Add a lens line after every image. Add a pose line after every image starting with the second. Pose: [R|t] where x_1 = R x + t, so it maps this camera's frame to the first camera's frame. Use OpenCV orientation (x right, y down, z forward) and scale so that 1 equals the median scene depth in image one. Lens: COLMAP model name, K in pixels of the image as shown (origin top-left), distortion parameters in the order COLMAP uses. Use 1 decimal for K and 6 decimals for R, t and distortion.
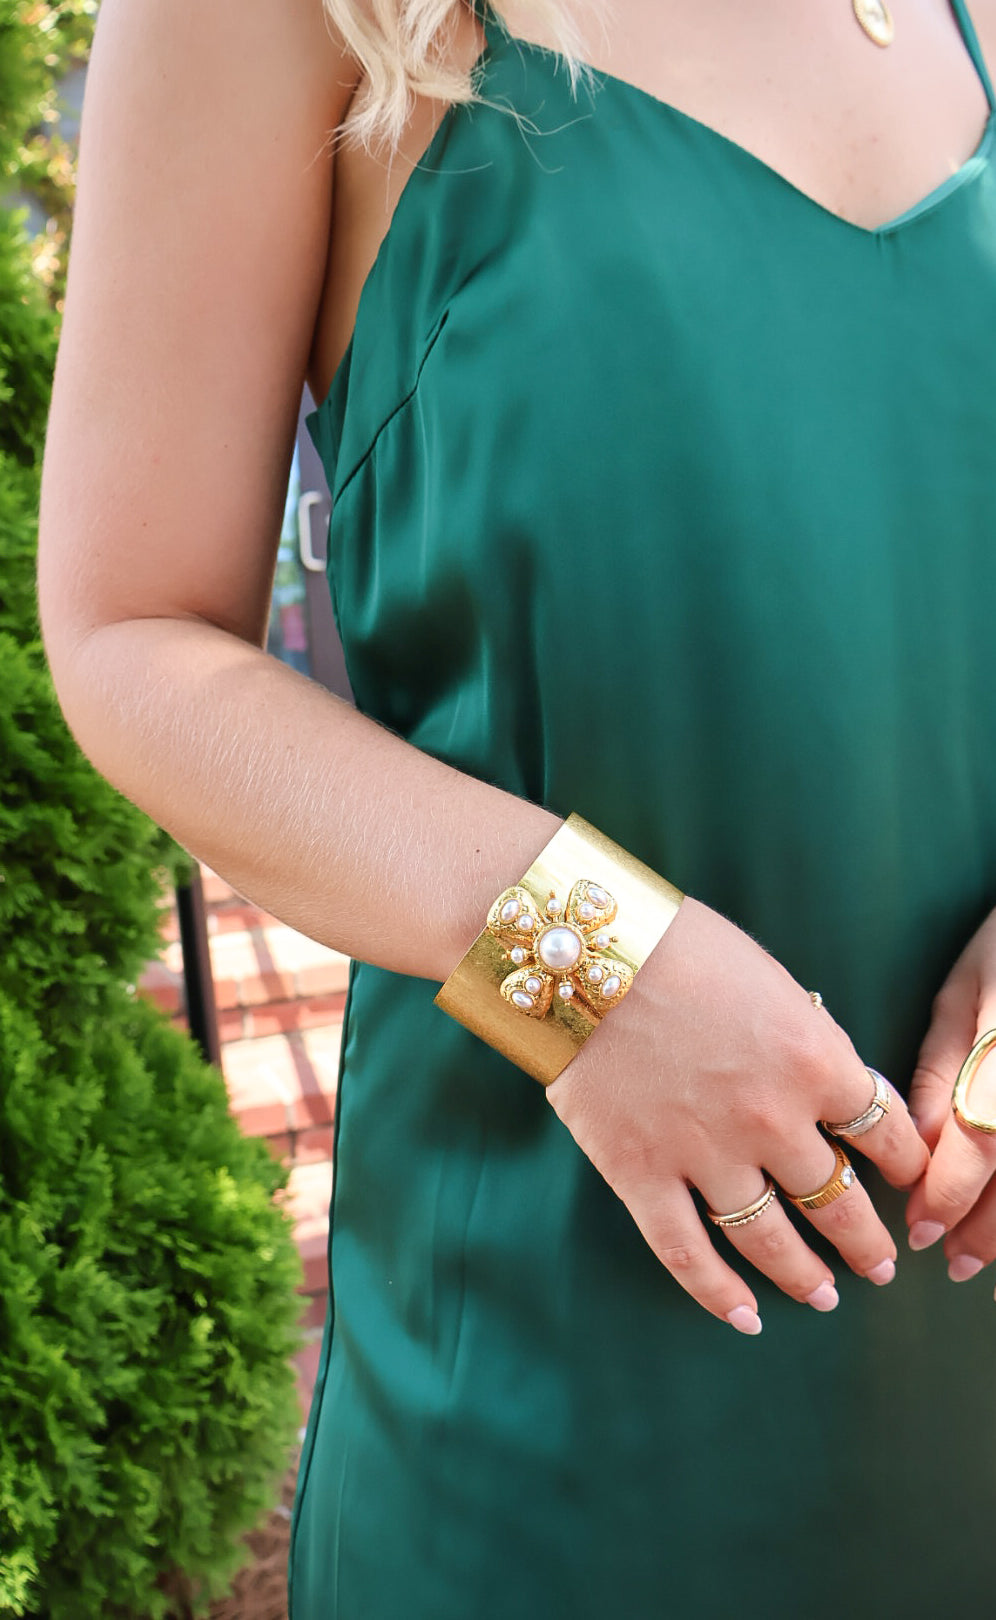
lens RADIAL K [[1369.3, 0, 509.5], [0, 1369.3, 818.9], [0, 0, 1]] dist [0.002072, -0.000673]
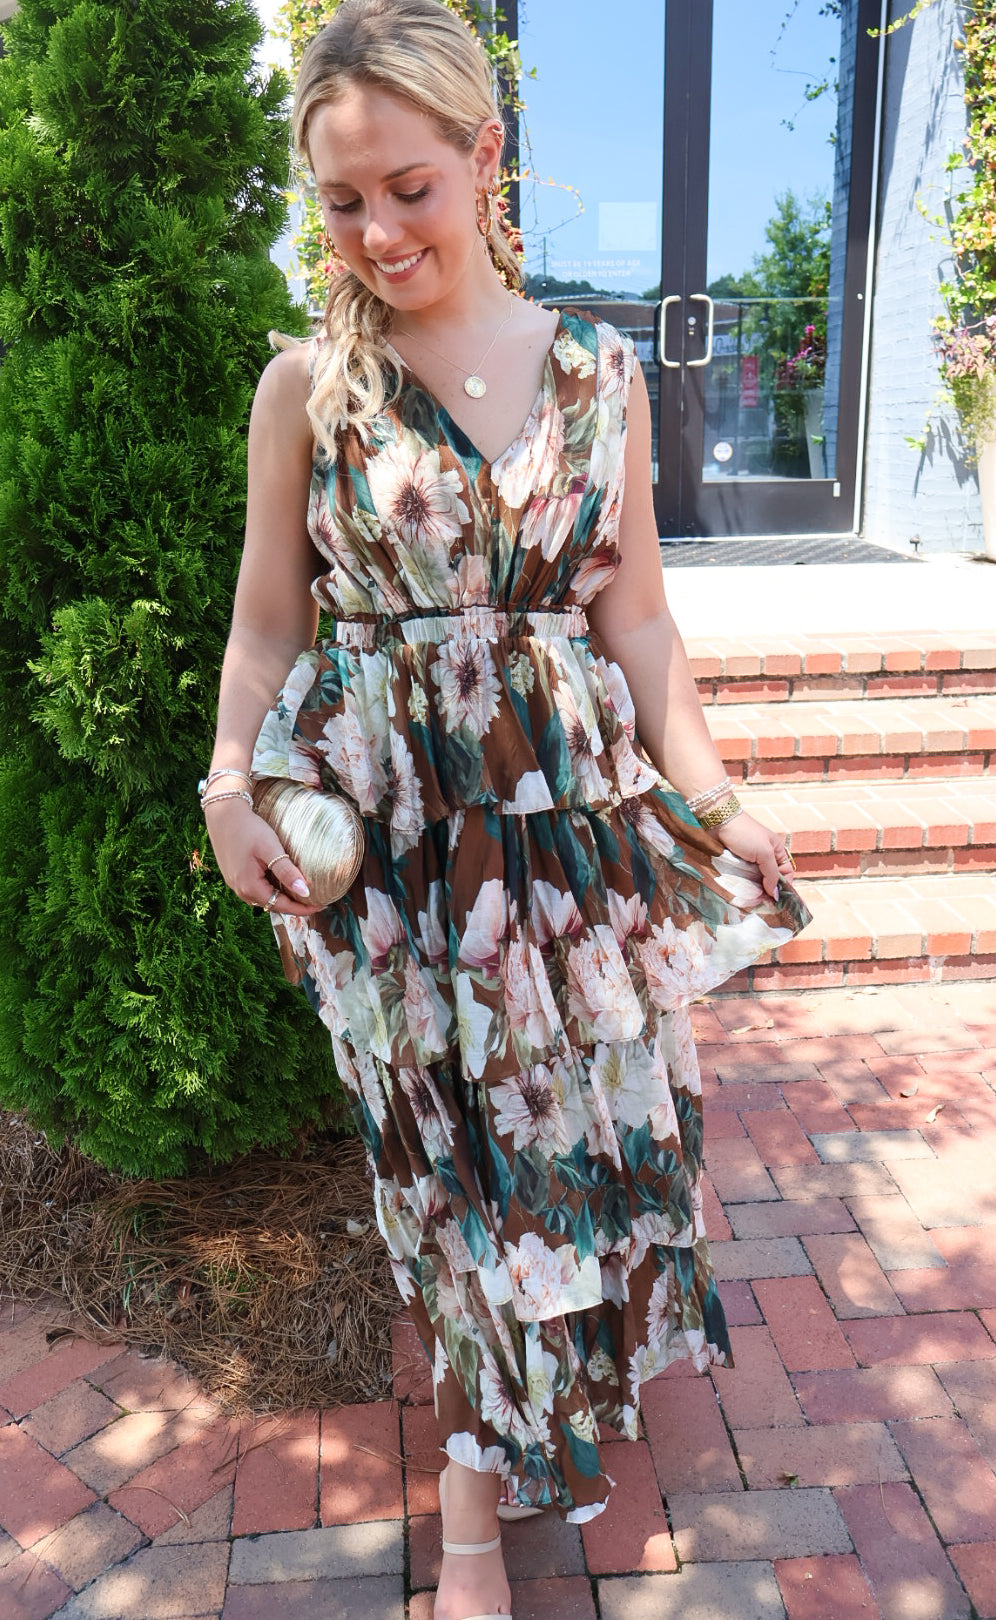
lens RADIAL K [[1366.8, 0, 498.0], [0, 1366.8, 810.0], [0, 0, 1]] dist [0.005306, -0.009797]
pose [[0.949613, 0.120202, -0.289460, 0.466750], [-0.069516, 0.981309, 0.179445, -0.148187], [0.305620, -0.150281, 0.940219, -0.561327]]
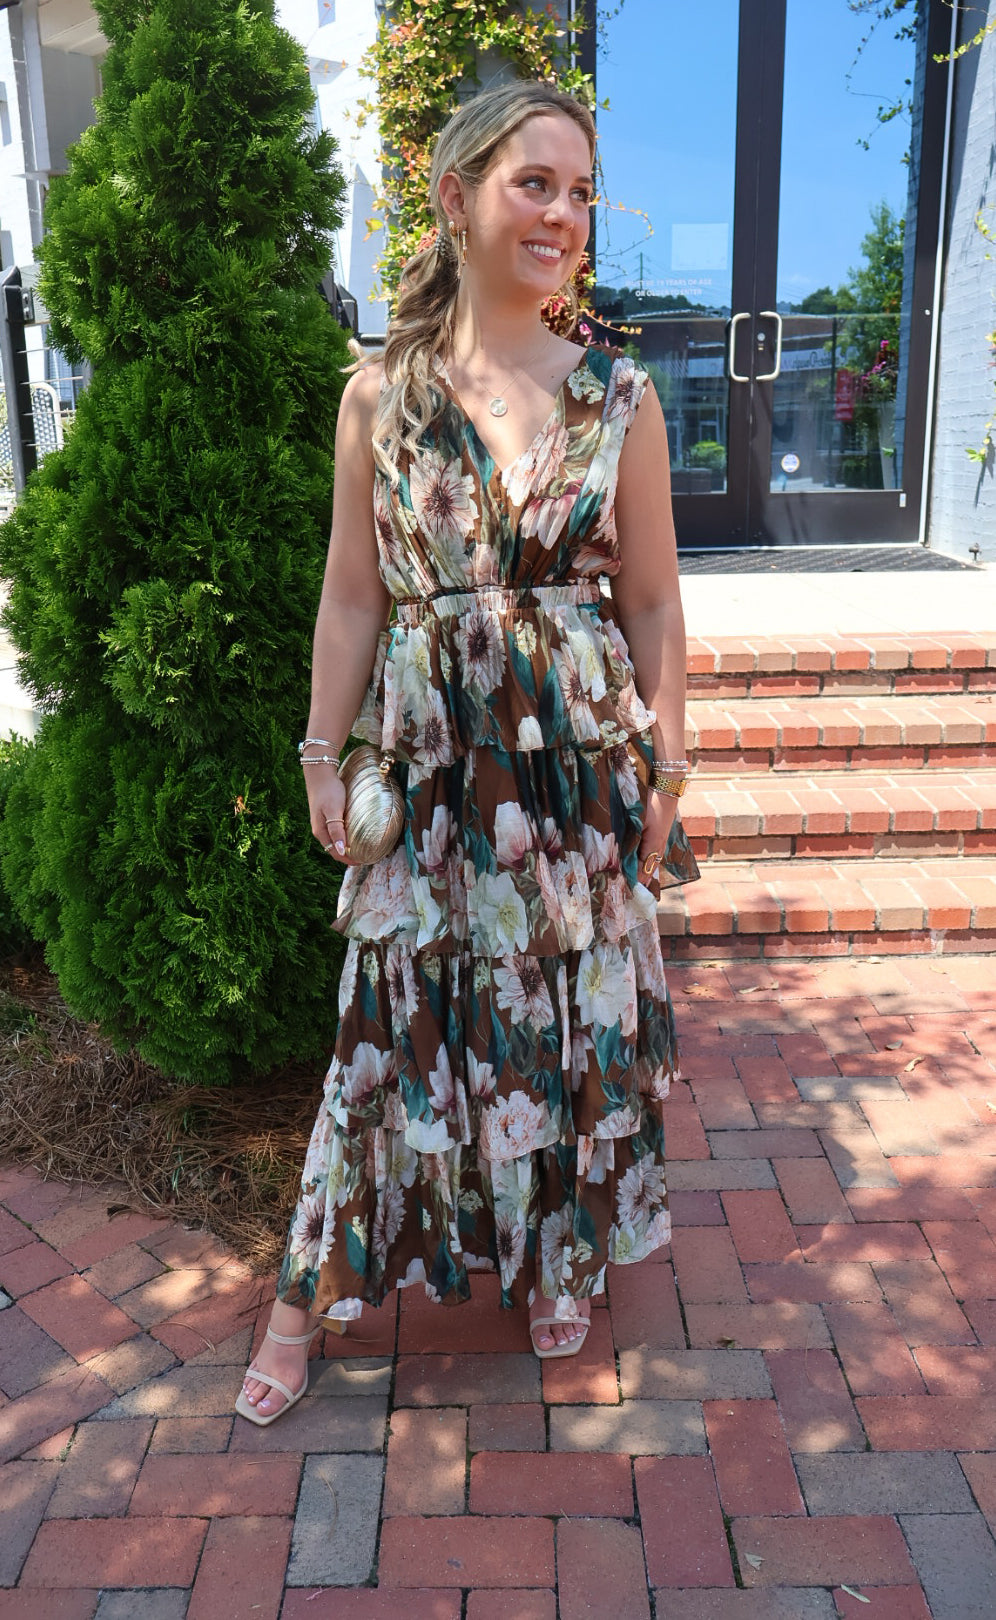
lens RADIAL K [[1366.8, 0, 498.0], [0, 1366.8, 810.0], [0, 0, 1]] dist [0.005306, -0.009797]
pose [[0.924278, 0.135206, -0.356973, 0.686415], [-0.075891, 0.981588, 0.175285, -0.125651], [0.374100, -0.134921, 0.917521, -0.776874]]
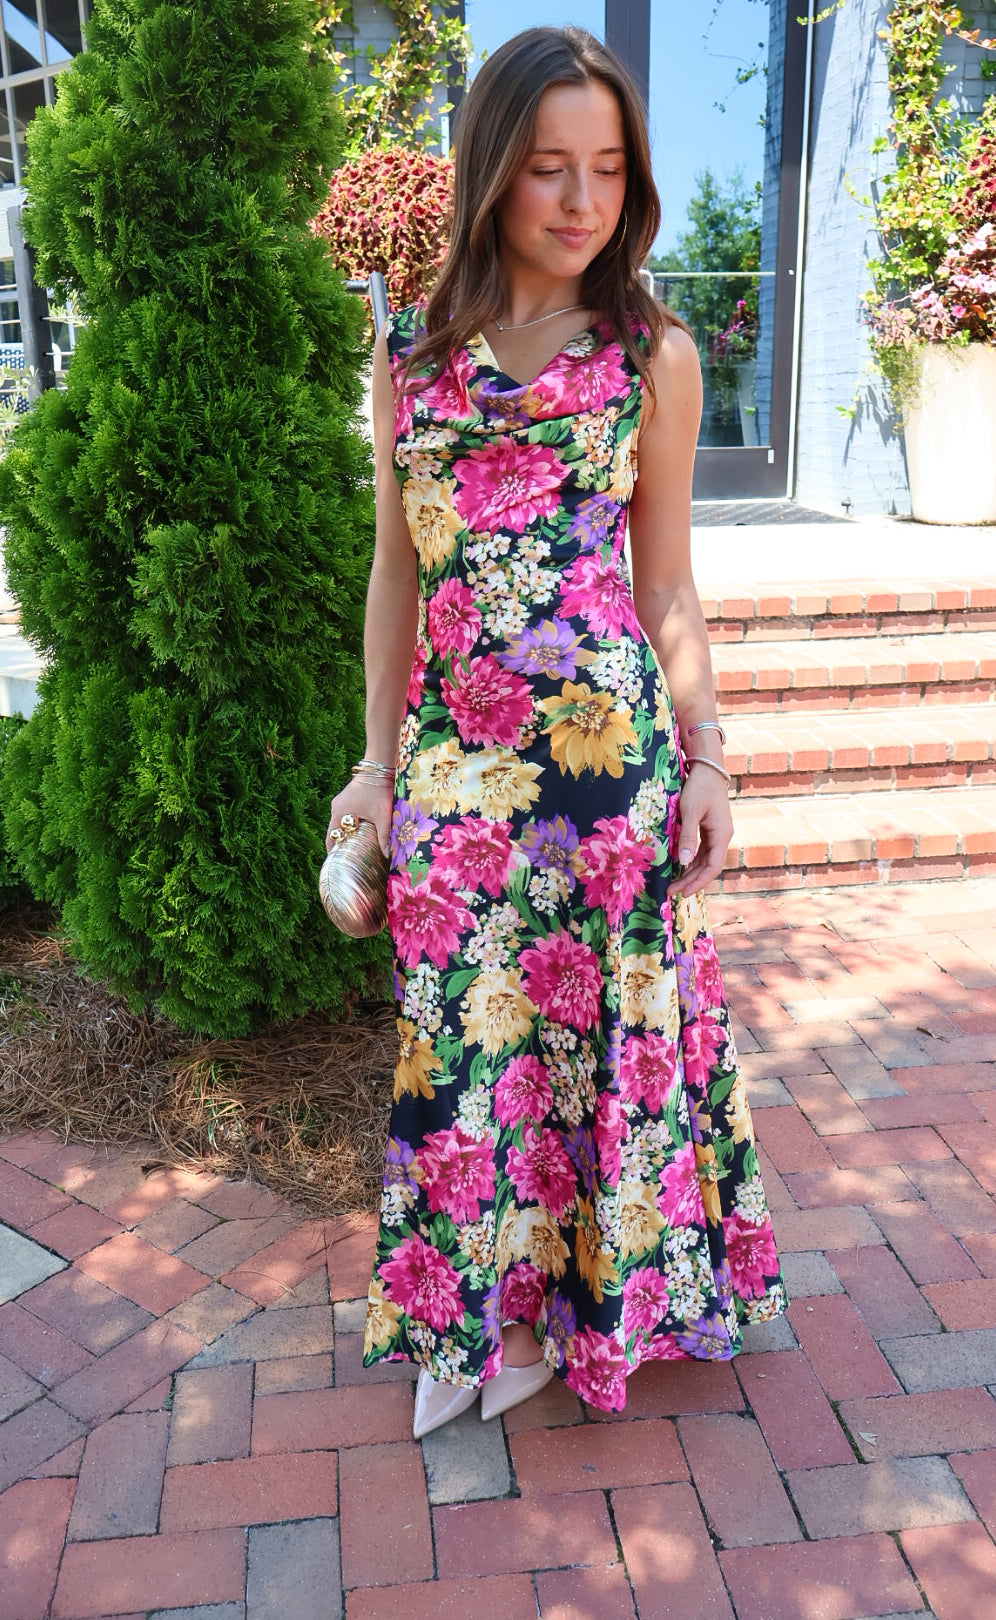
lens RADIAL K [[1366.8, 0, 498.0], [0, 1366.8, 810.0], [0, 0, 1]] dist [0.005306, -0.009797]
pose [[0.965757, 0.109127, -0.235382, 0.416141], [-0.064428, 0.979695, 0.189858, -0.066712], [0.251321, -0.168191, 0.953179, -0.897861]]
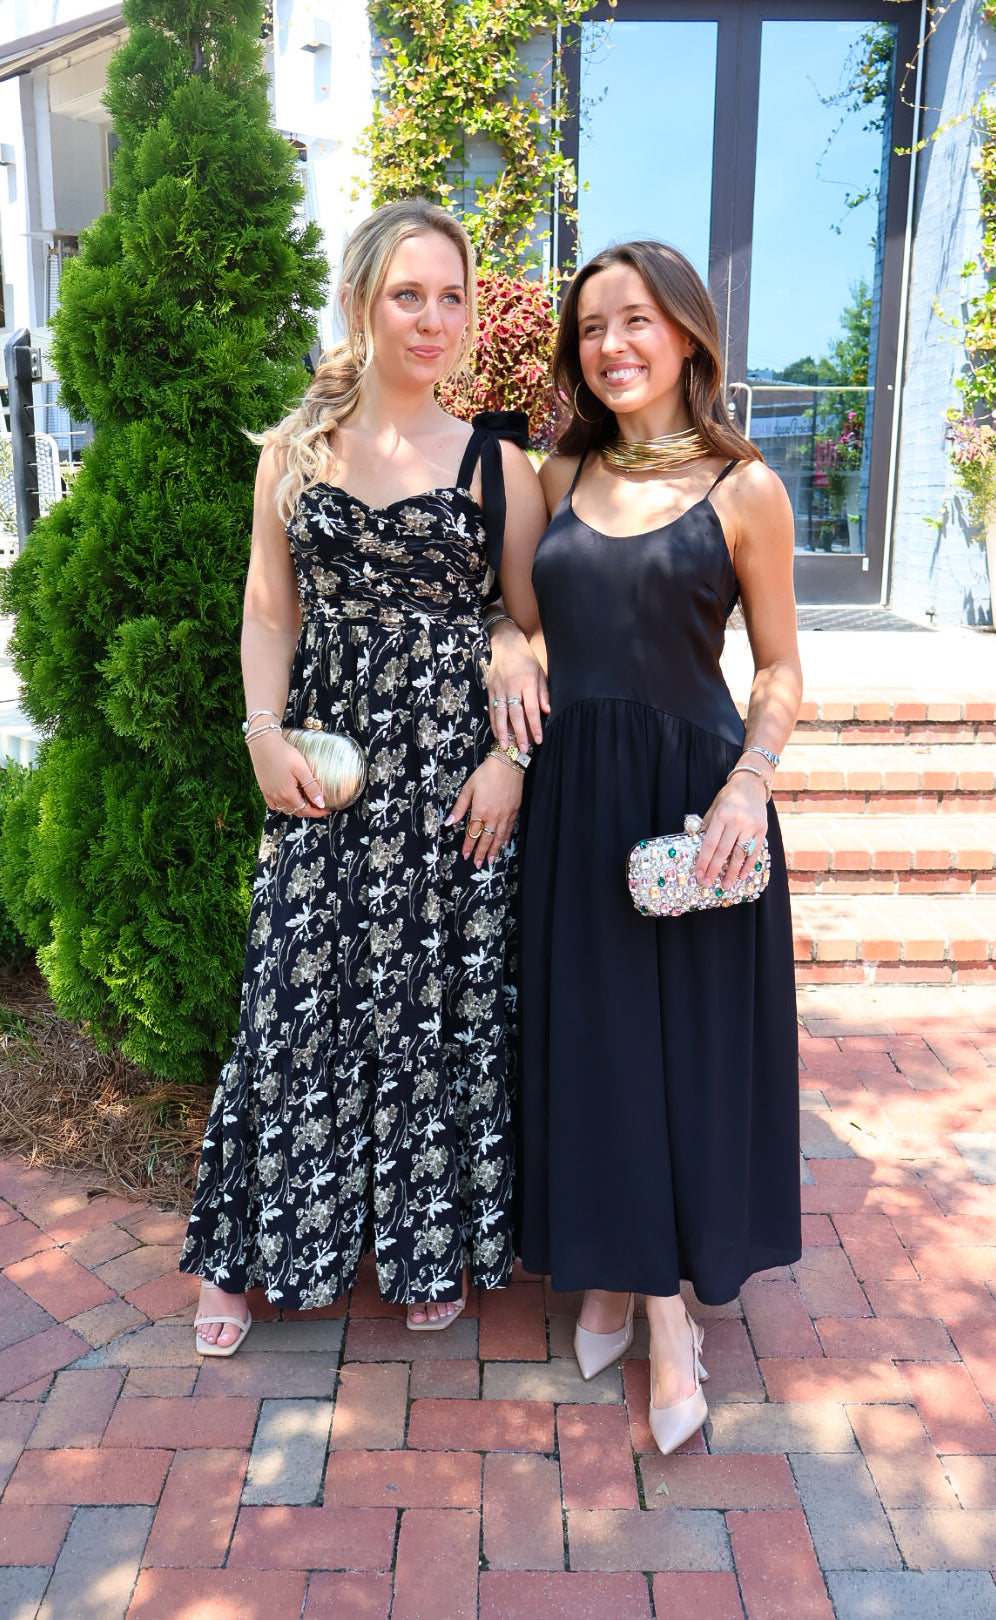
lens RADIAL K [[1365.7, 0, 504.8], [0, 1365.7, 812.2], [0, 0, 1]] dist [-0.000866, 0.002203]
pose [[0.927428, 0.140136, -0.346756, 0.809713], [-0.097808, 0.985761, 0.136784, -0.115296], [0.360986, -0.092942, 0.927928, -0.956557]]
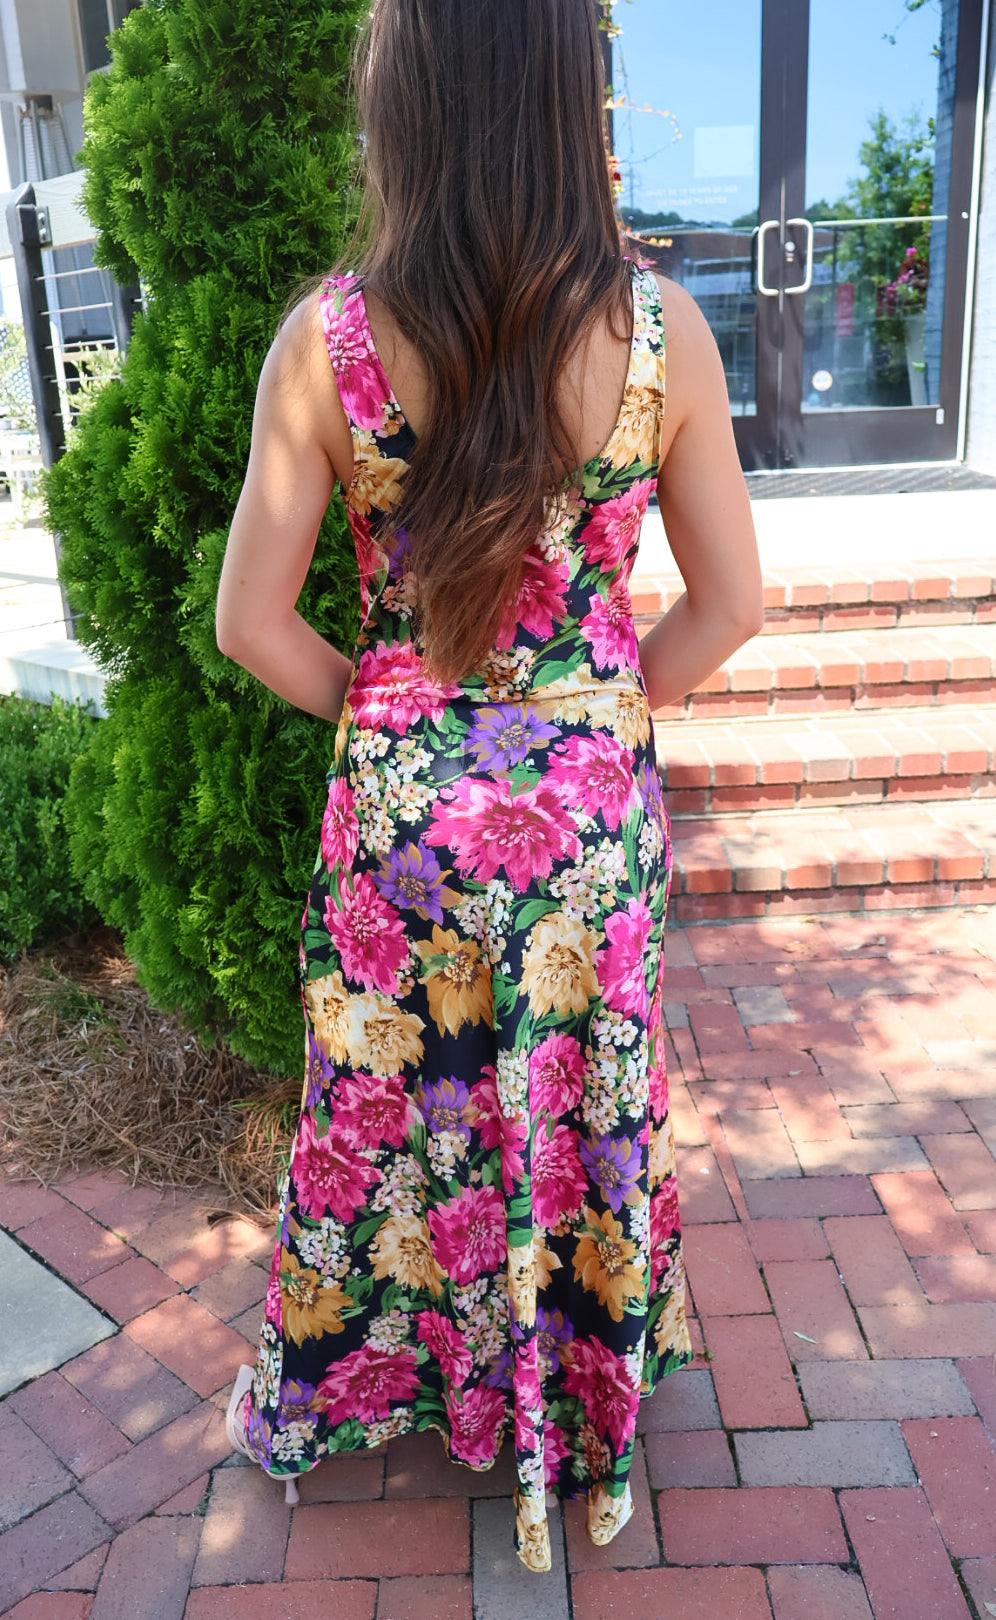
lens RADIAL K [[1370.5, 0, 491.6], [0, 1370.5, 819.2], [0, 0, 1]] dist [0.004145, -0.009952]
pose [[0.929010, 0.122447, -0.349210, 0.450199], [-0.043544, 0.973285, 0.225431, -0.112418], [0.367485, -0.194222, 0.909523, -0.664078]]
